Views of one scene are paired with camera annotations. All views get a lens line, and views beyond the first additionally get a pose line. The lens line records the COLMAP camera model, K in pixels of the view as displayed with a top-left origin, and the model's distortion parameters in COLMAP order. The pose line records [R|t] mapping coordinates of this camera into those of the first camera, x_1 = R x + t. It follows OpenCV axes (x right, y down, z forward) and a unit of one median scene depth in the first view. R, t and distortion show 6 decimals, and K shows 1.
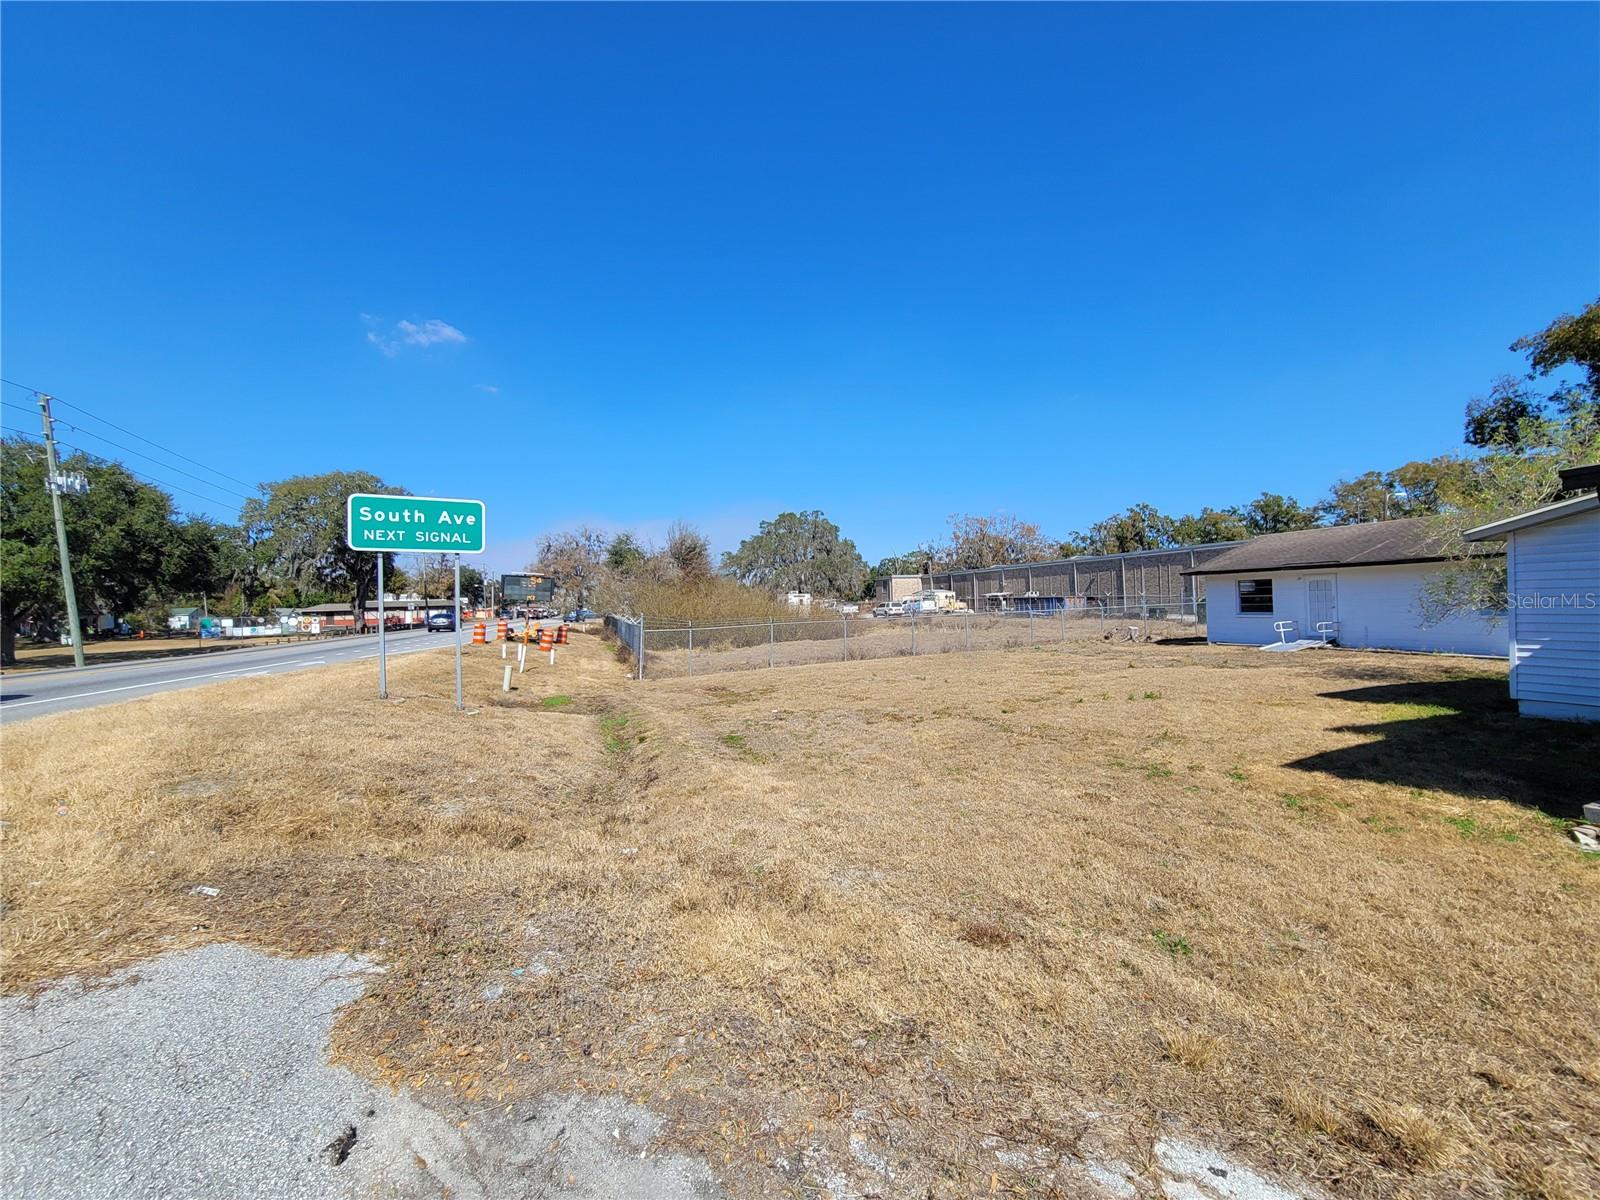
lens RADIAL K [[648.1, 0, 797.3], [0, 648.1, 589.7], [0, 0, 1]] dist [0.000312, -0.000954]
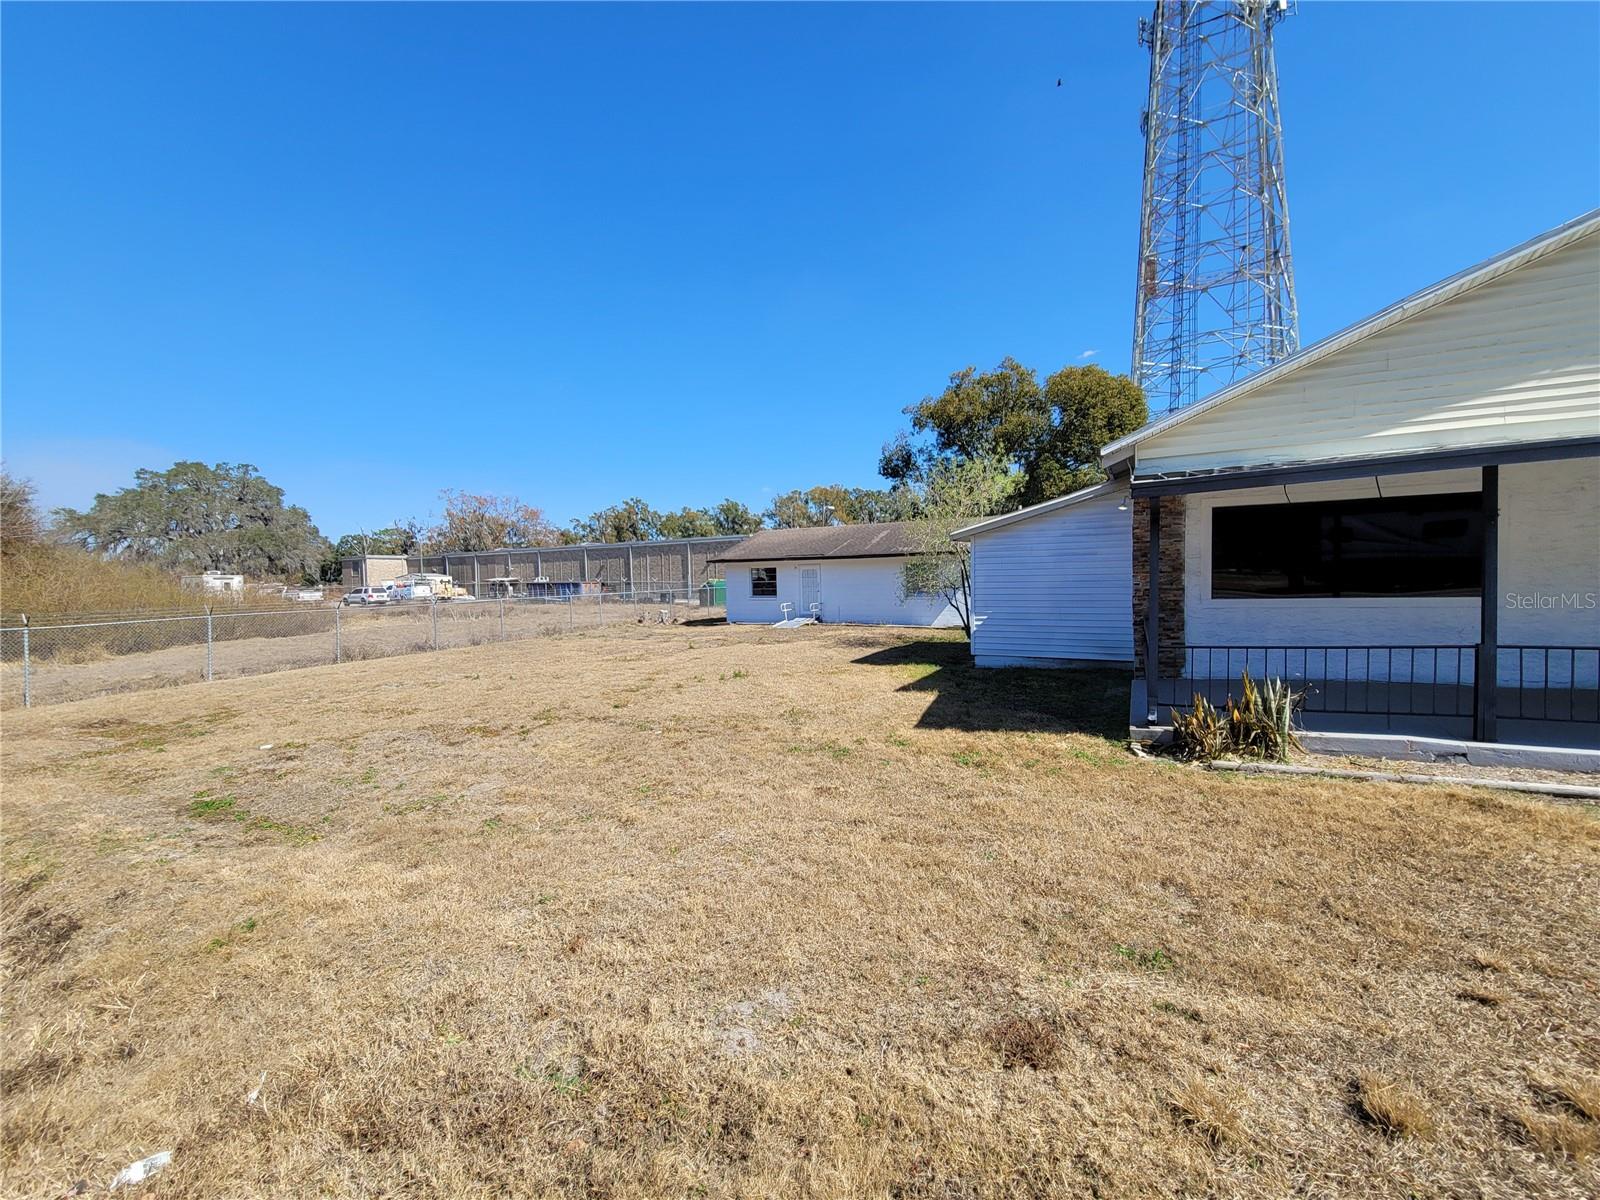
lens RADIAL K [[648.1, 0, 794.6], [0, 648.1, 596.0], [0, 0, 1]] dist [0.000312, -0.000954]
pose [[0.735932, -0.004185, 0.677043, -0.020126], [-0.016435, 0.999576, 0.024043, 0.002294], [-0.676856, -0.028821, 0.735551, 0.037742]]
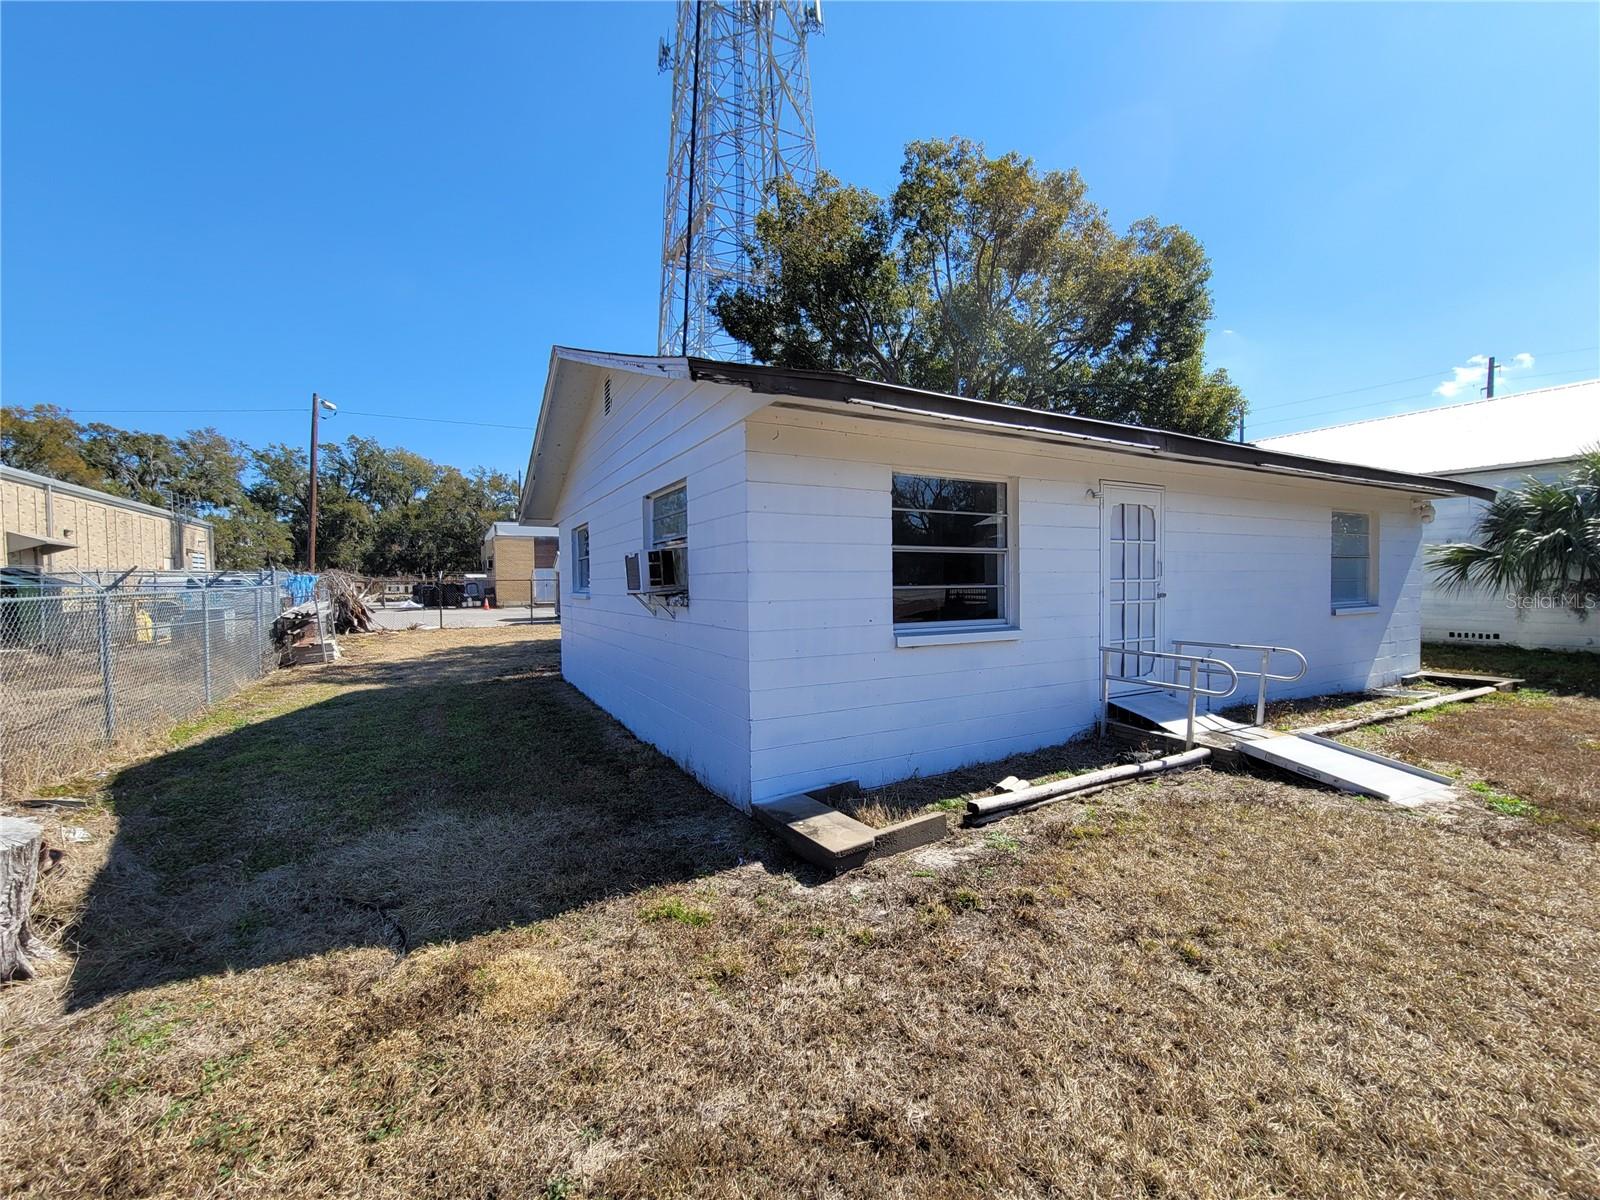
lens RADIAL K [[648.1, 0, 802.9], [0, 648.1, 601.9], [0, 0, 1]] dist [0.000312, -0.000954]
pose [[-0.175597, -0.000509, 0.984462, 0.200019], [-0.006654, 0.999978, -0.000670, 0.010916], [-0.984440, -0.006668, -0.175596, 0.434785]]
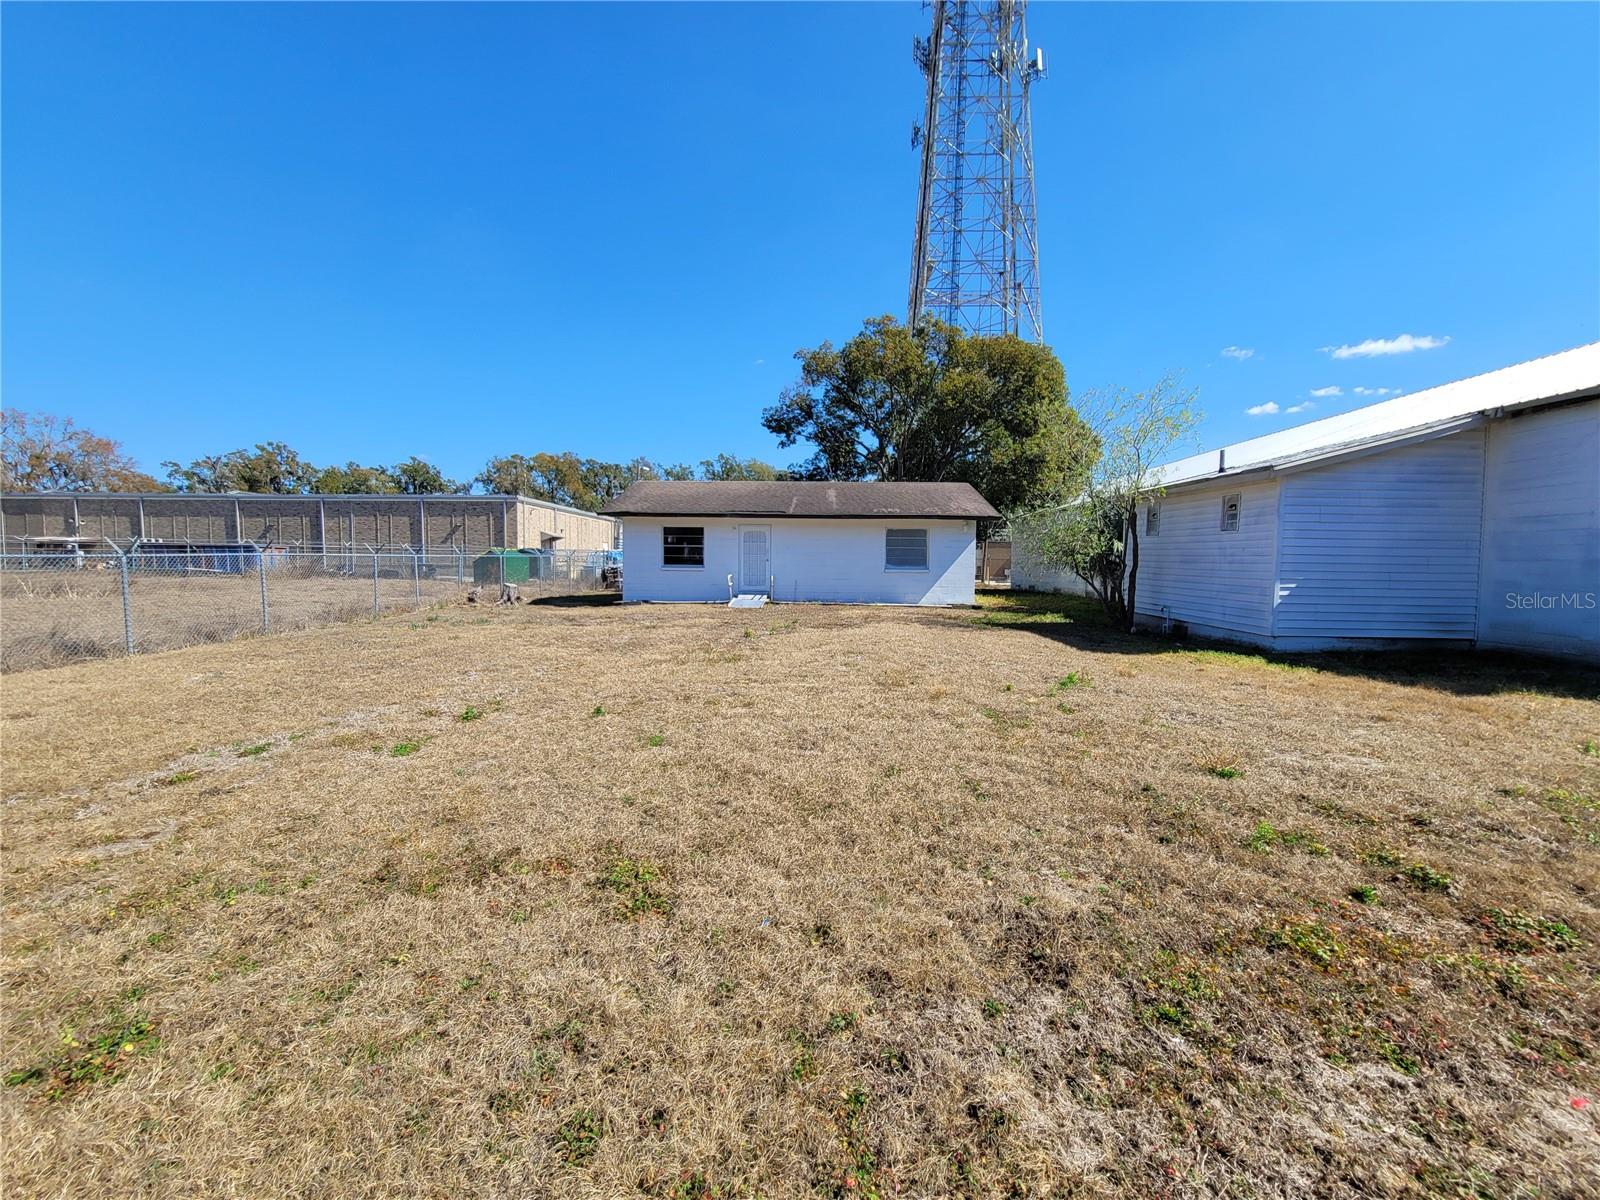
lens RADIAL K [[648.1, 0, 799.4], [0, 648.1, 598.9], [0, 0, 1]] dist [0.000312, -0.000954]
pose [[0.346644, -0.018321, 0.937818, -0.020403], [-0.042561, 0.998472, 0.035237, 0.017008], [-0.937031, -0.052129, 0.345335, 0.219846]]
